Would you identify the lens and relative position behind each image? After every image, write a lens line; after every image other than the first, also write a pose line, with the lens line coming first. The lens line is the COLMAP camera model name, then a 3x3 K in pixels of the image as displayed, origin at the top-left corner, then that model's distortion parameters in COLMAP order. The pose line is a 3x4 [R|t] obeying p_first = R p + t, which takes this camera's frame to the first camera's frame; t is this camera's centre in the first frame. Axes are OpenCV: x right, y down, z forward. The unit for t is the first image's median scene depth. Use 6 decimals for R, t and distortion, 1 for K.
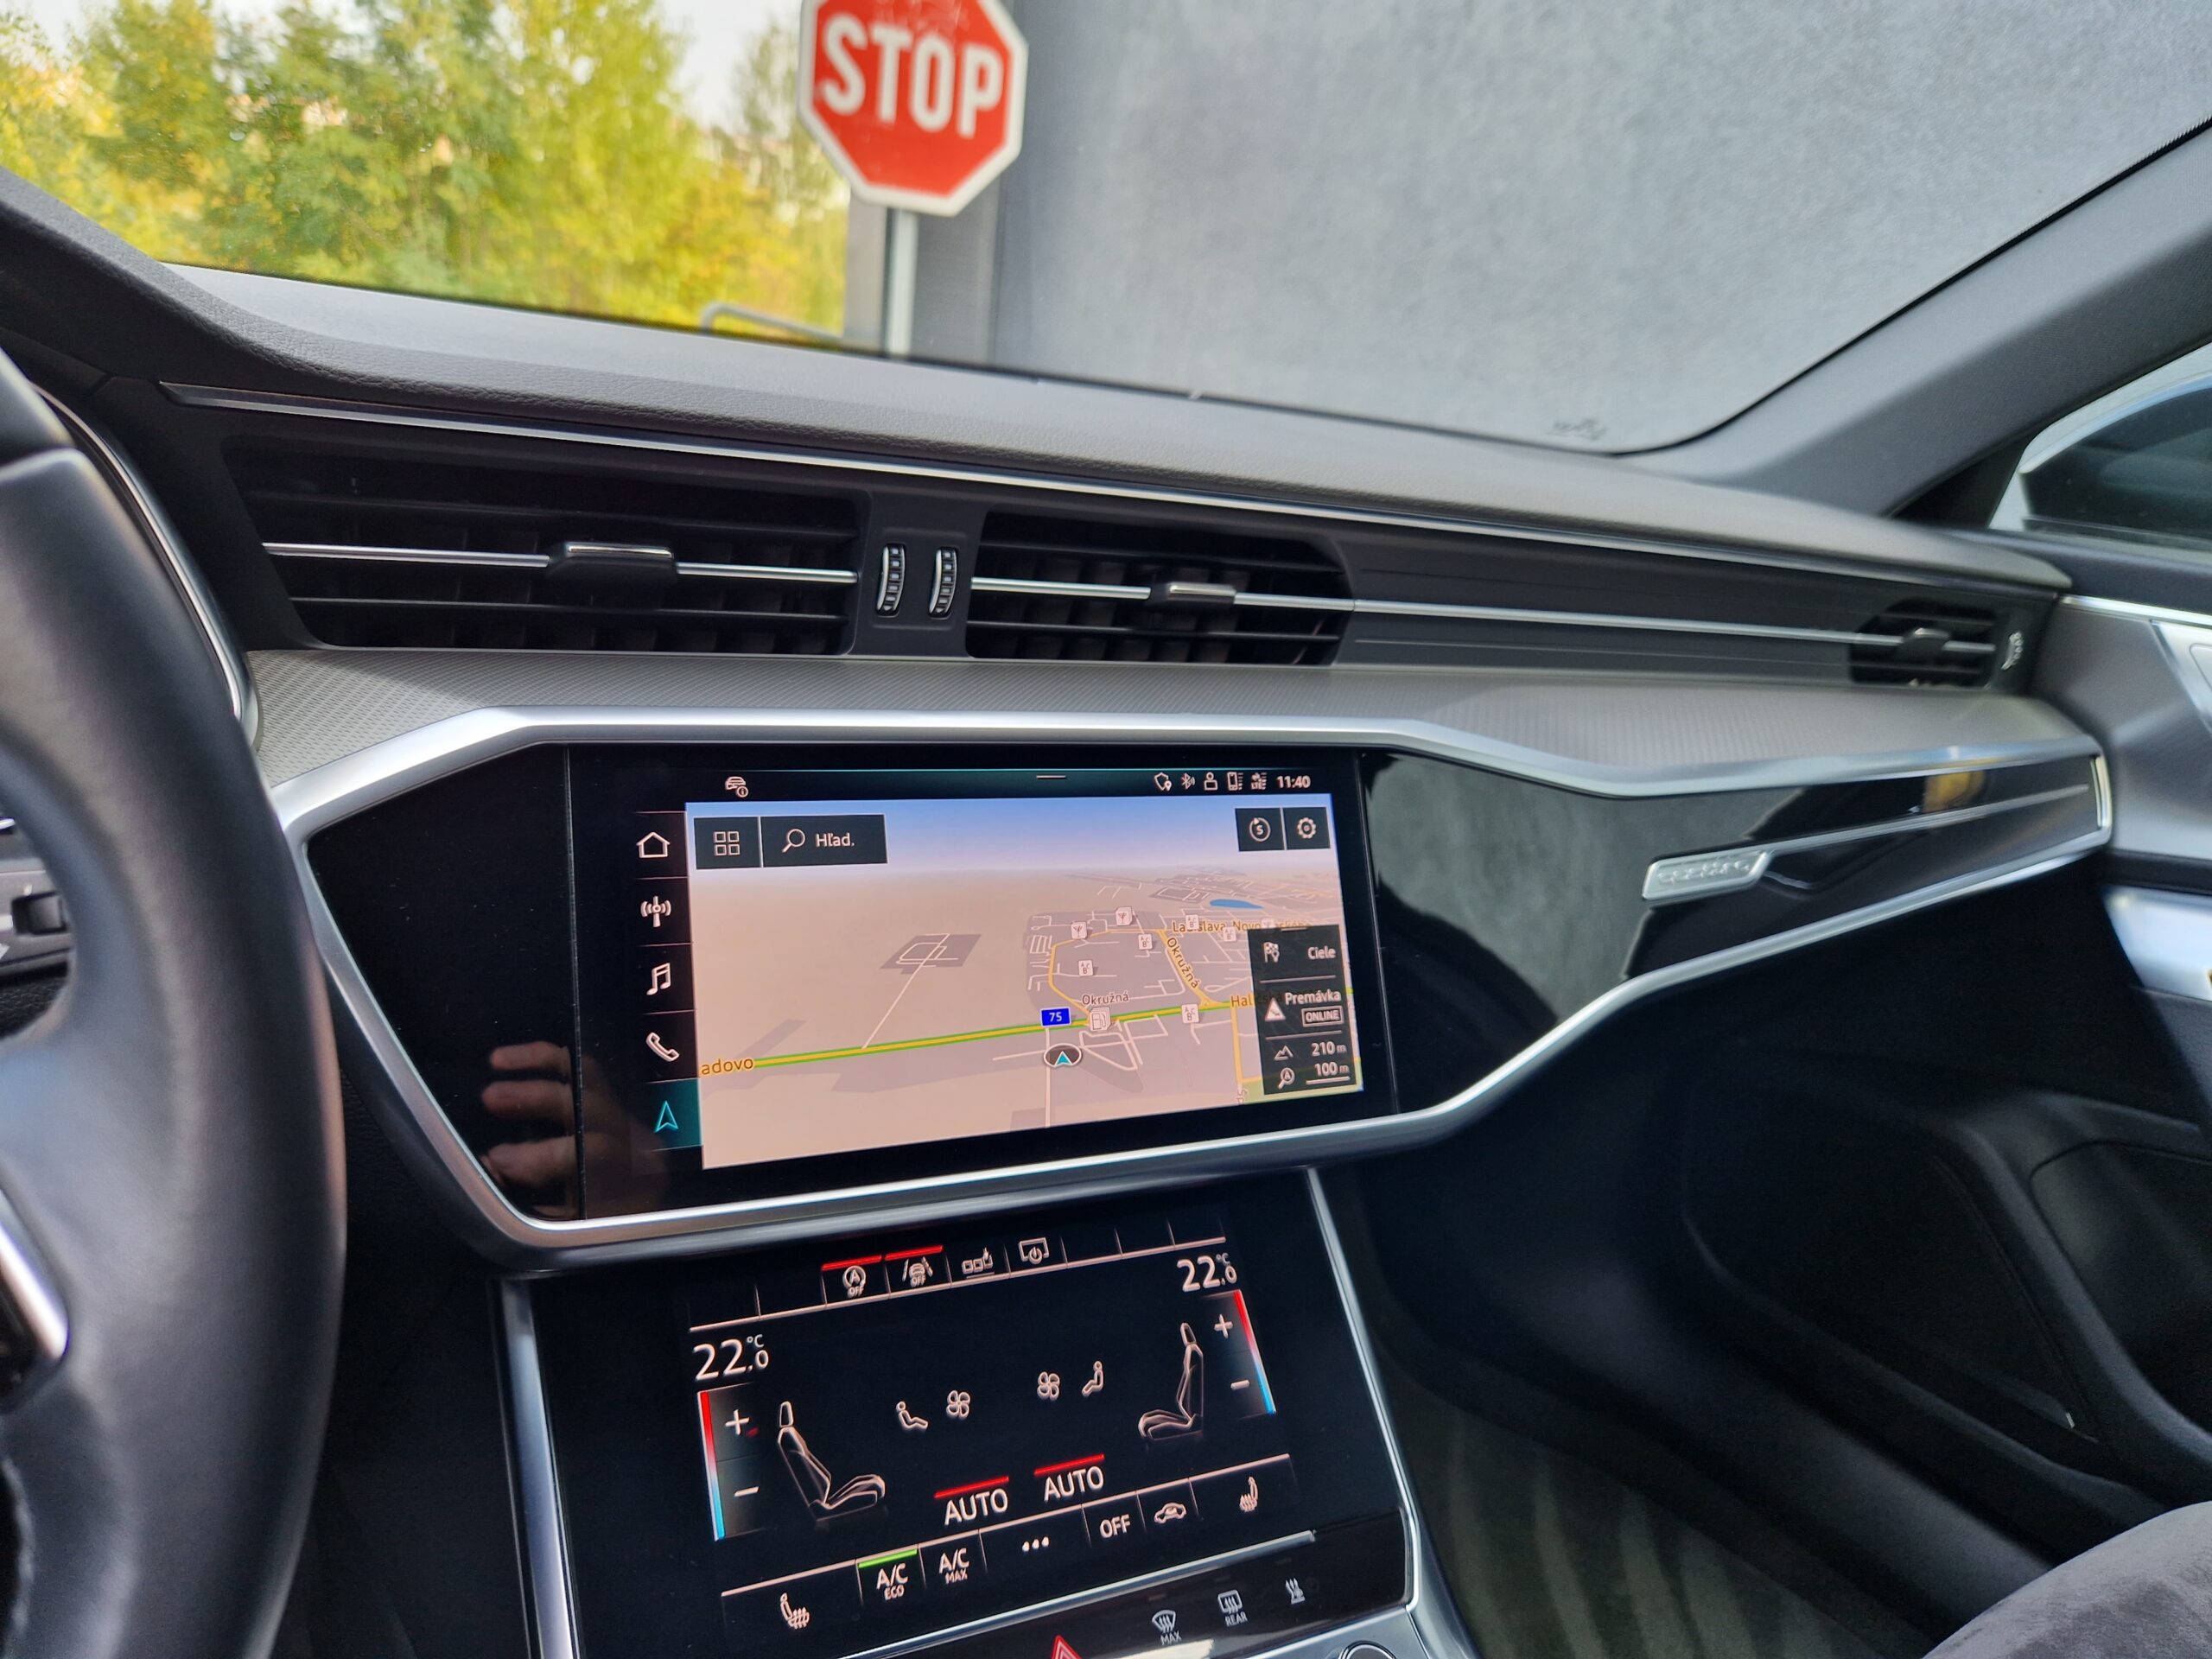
lens RADIAL K [[1522.7, 0, 1109.6], [0, 1522.7, 823.2], [0, 0, 1]] dist [0.043719, -0.050094]
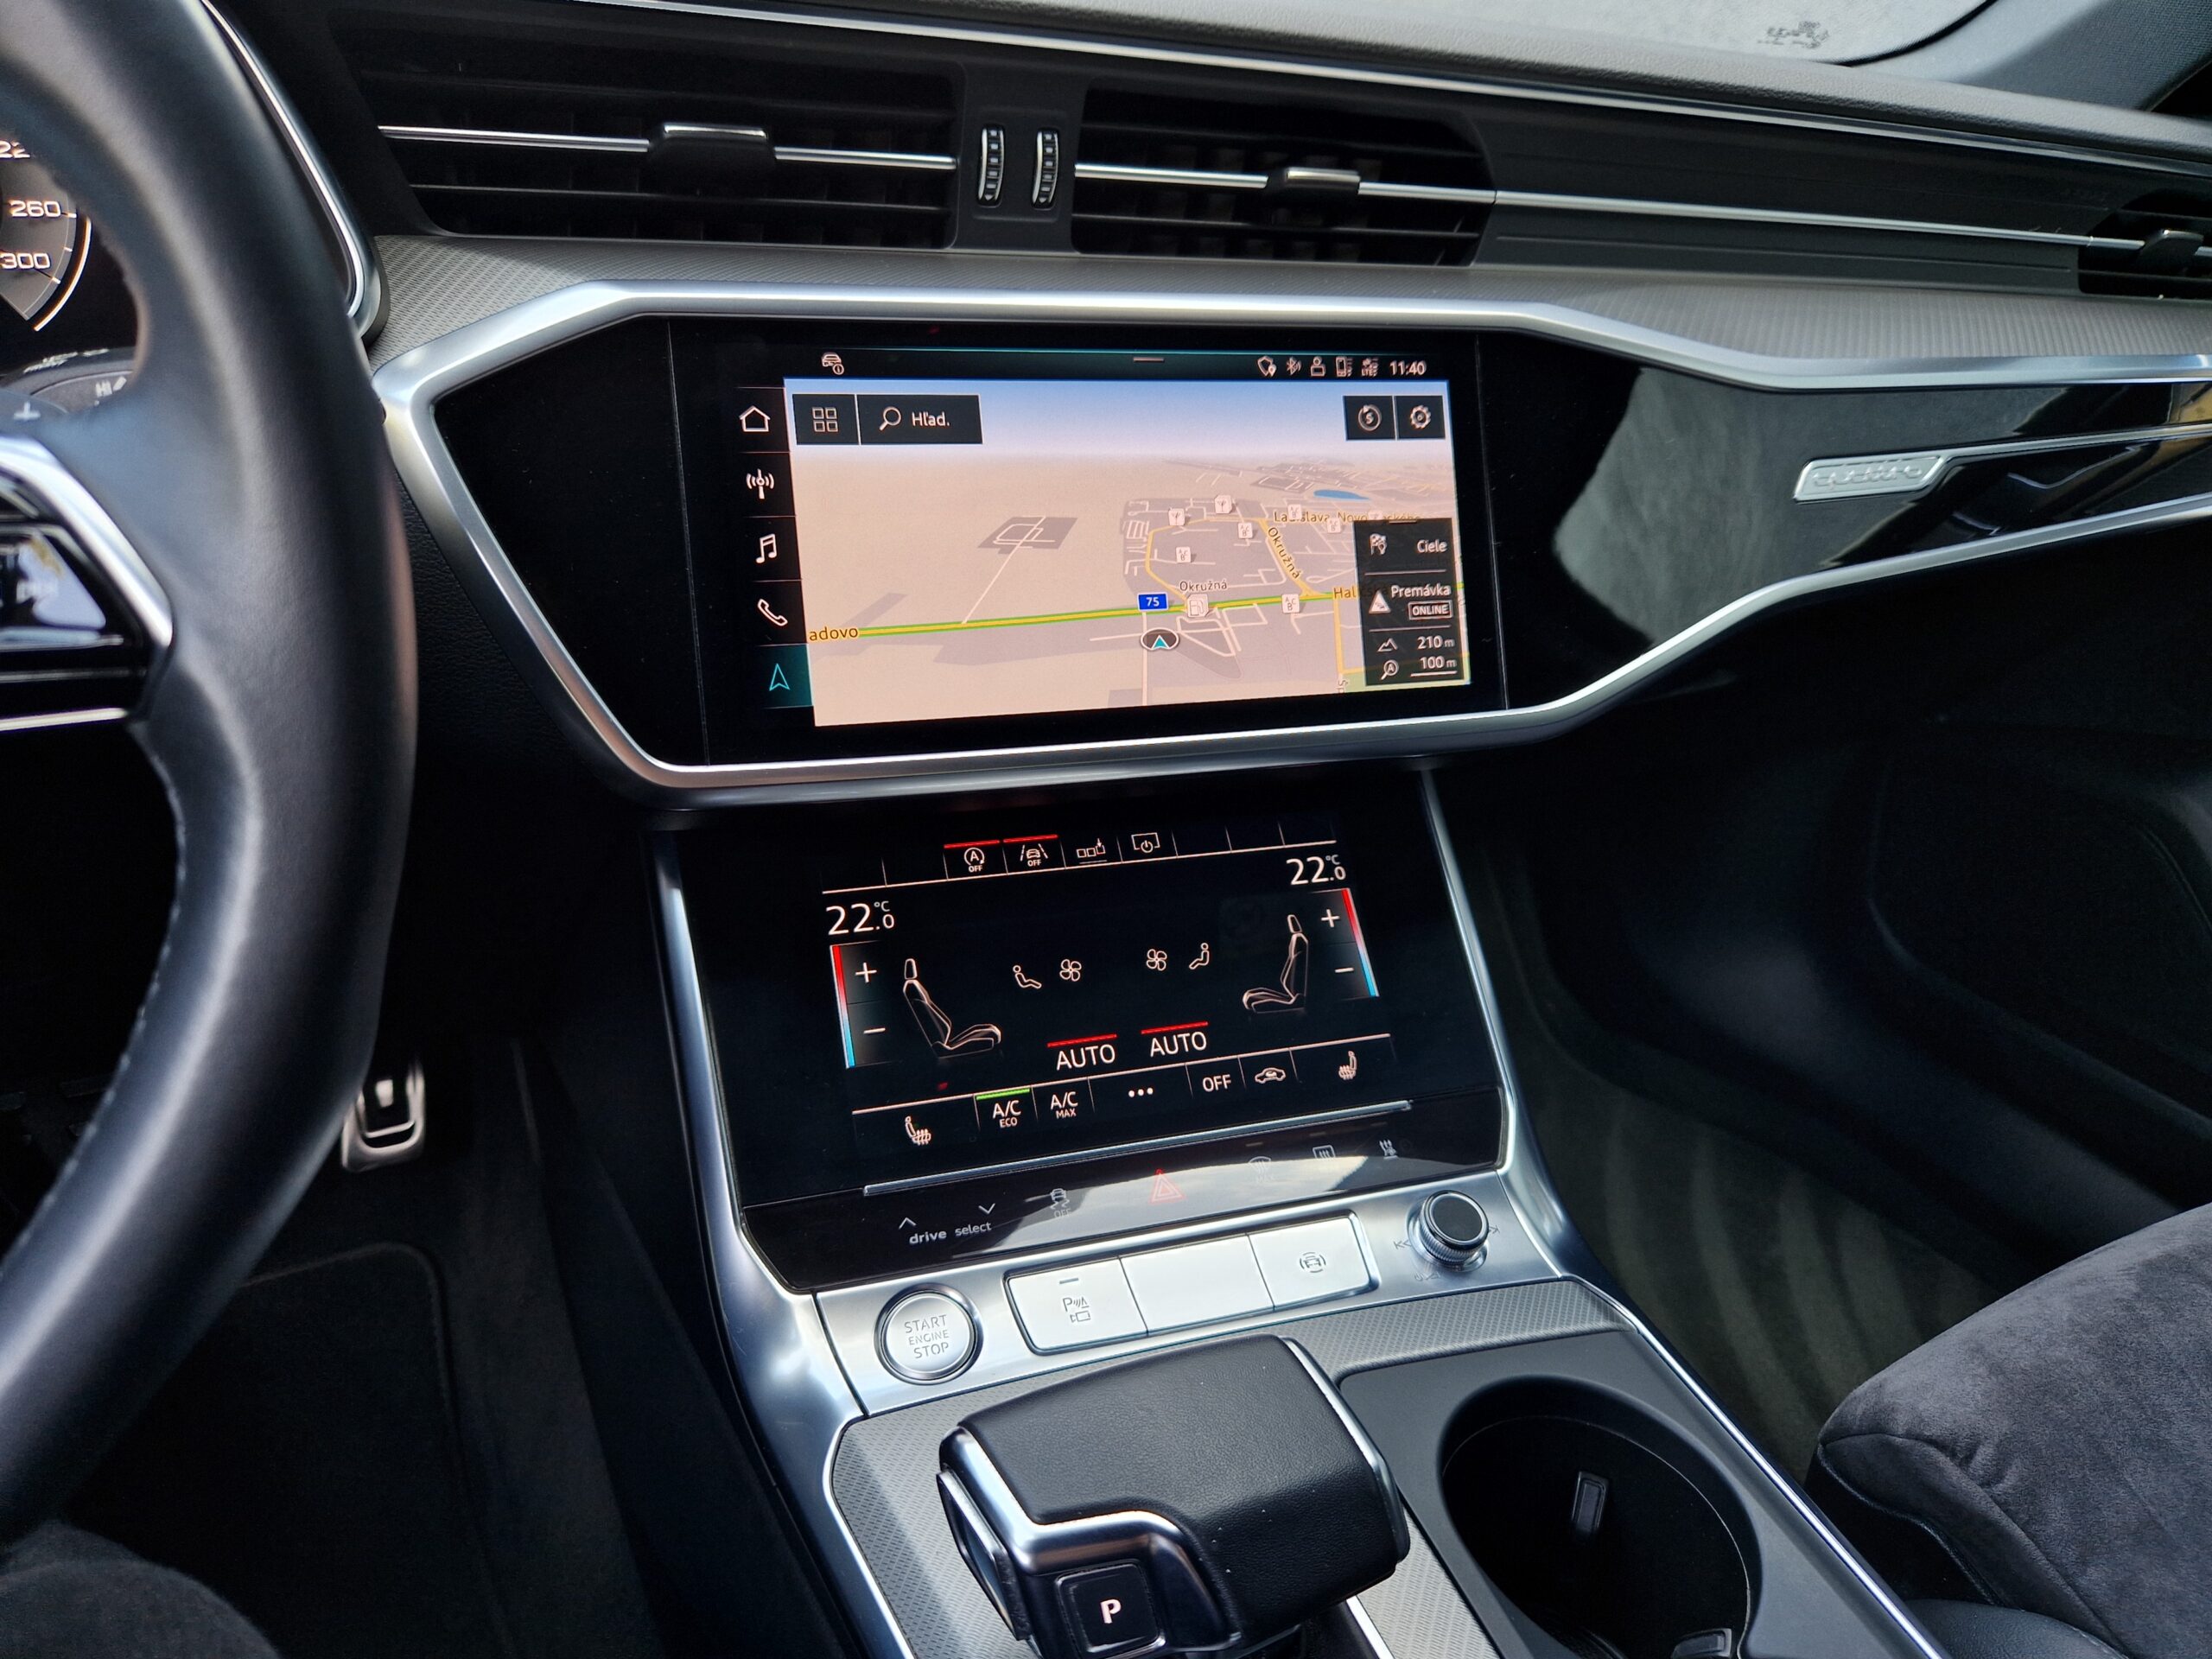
lens RADIAL K [[1517.8, 0, 1103.5], [0, 1517.8, 833.6], [0, 0, 1]] dist [0.053113, -0.057193]
pose [[0.989976, 0.006817, -0.141068, 0.070281], [0.016350, 0.986587, 0.162414, 0.106166], [0.140283, -0.163092, 0.976587, -0.021187]]
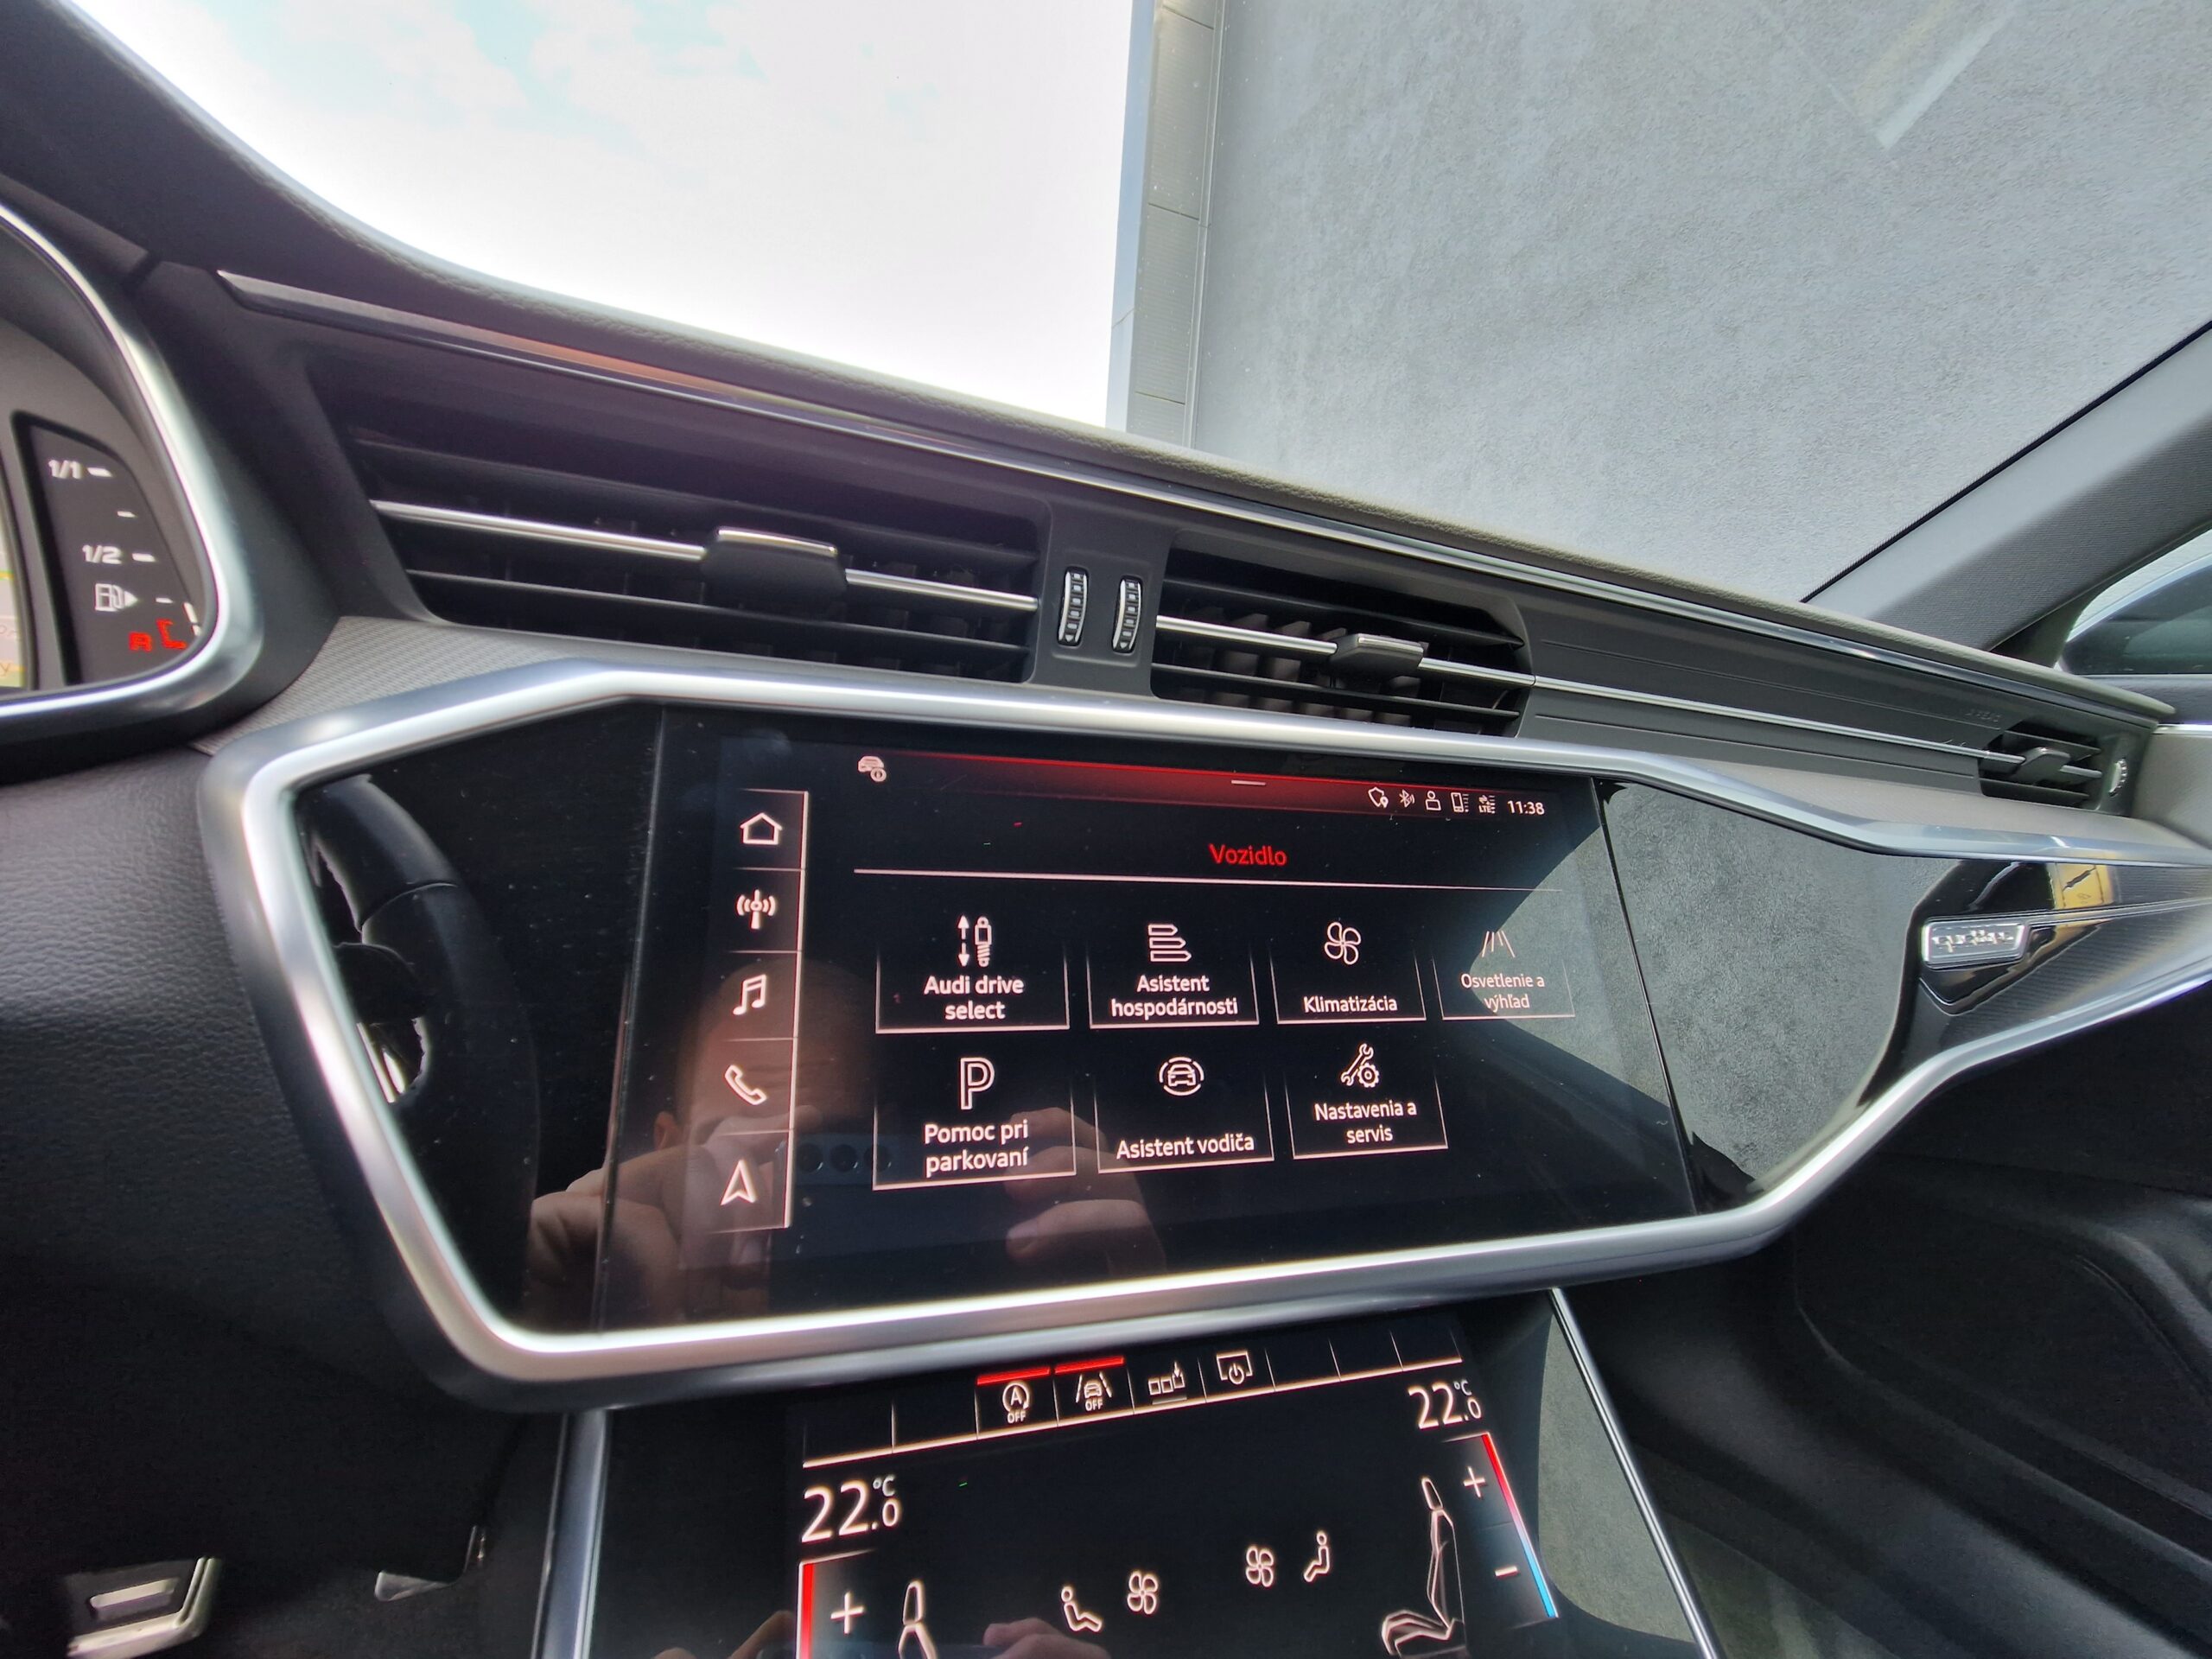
lens RADIAL K [[907.8, 0, 1101.1], [0, 907.8, 847.0], [0, 0, 1]] dist [0.010143, -0.005006]
pose [[0.987533, -0.019302, -0.156225, -0.039191], [-0.006901, 0.986191, -0.165468, 0.084983], [0.157262, 0.164483, 0.973763, 0.469970]]
